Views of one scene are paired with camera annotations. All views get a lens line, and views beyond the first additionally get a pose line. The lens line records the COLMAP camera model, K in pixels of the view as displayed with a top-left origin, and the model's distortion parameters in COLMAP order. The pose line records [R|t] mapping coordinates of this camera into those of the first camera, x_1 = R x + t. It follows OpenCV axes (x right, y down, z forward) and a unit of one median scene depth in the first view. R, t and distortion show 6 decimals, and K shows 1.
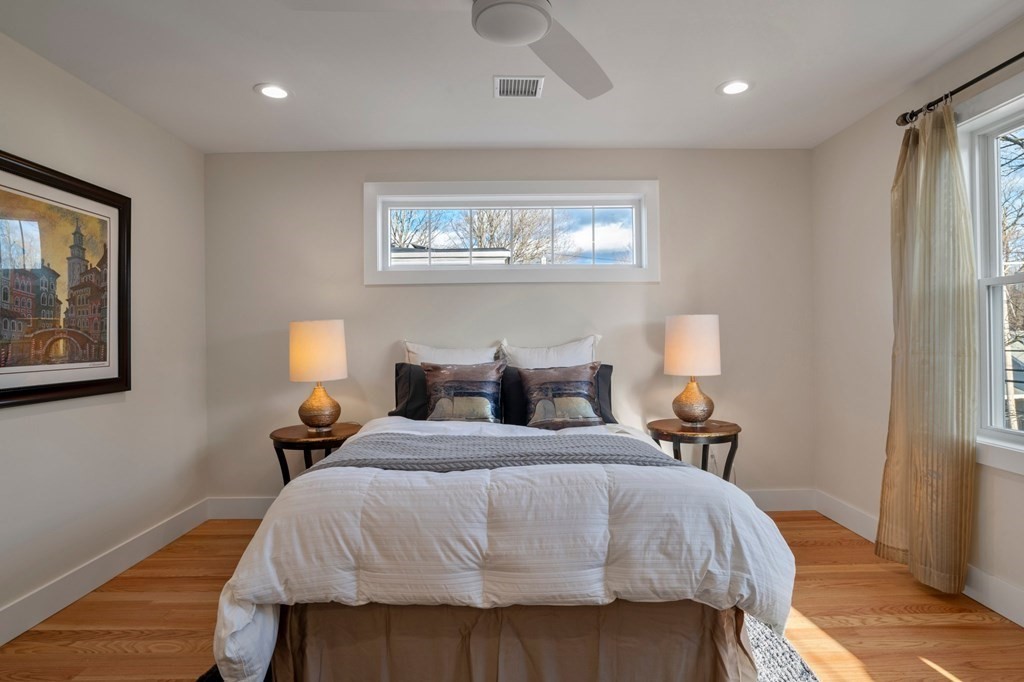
lens RADIAL K [[538.6, 0, 508.8], [0, 538.6, 337.0], [0, 0, 1]] dist [-0.035885, 0.018787]
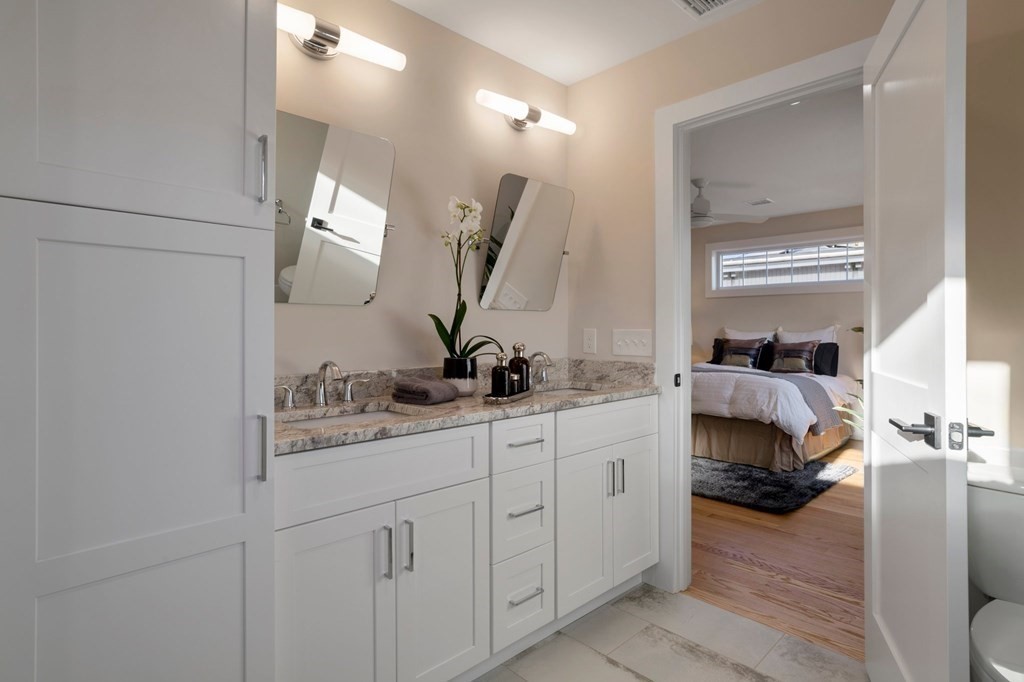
lens RADIAL K [[538.6, 0, 509.0], [0, 538.6, 332.7], [0, 0, 1]] dist [-0.035885, 0.018787]
pose [[0.683280, 0.017779, -0.729940, 0.802961], [-0.008080, 0.999826, 0.016789, 0.000622], [0.730112, -0.005574, 0.683305, -1.008492]]
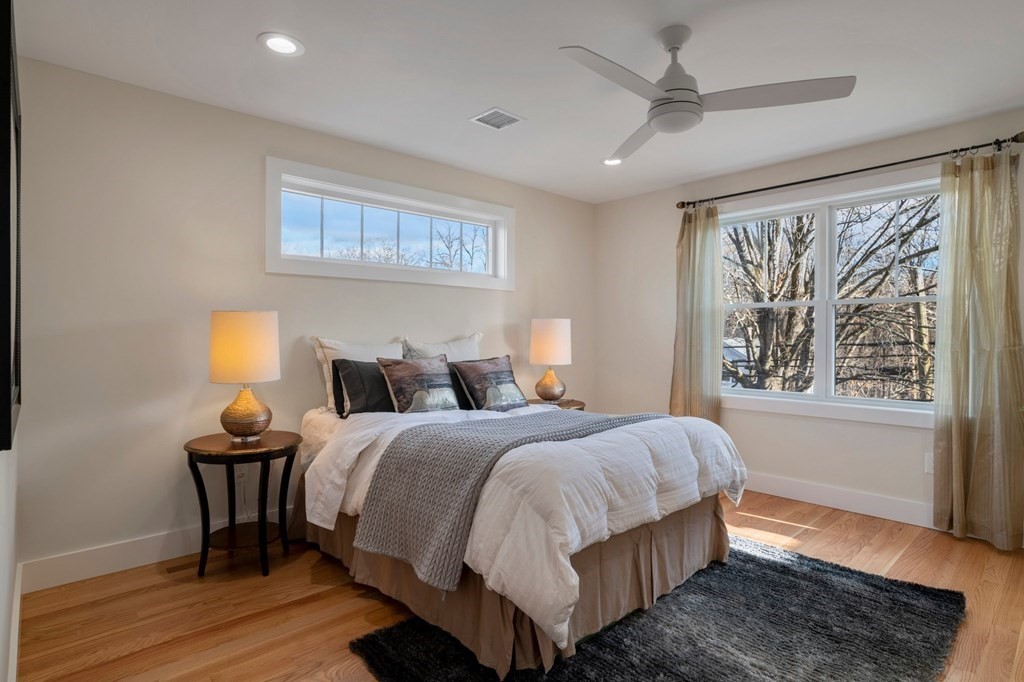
lens RADIAL K [[538.6, 0, 501.3], [0, 538.6, 339.7], [0, 0, 1]] dist [-0.035885, 0.018787]
pose [[0.745868, 0.006120, 0.666066, -0.704001], [-0.011121, 0.999933, 0.003267, 0.008922], [-0.666001, -0.009844, 0.745885, 0.109663]]
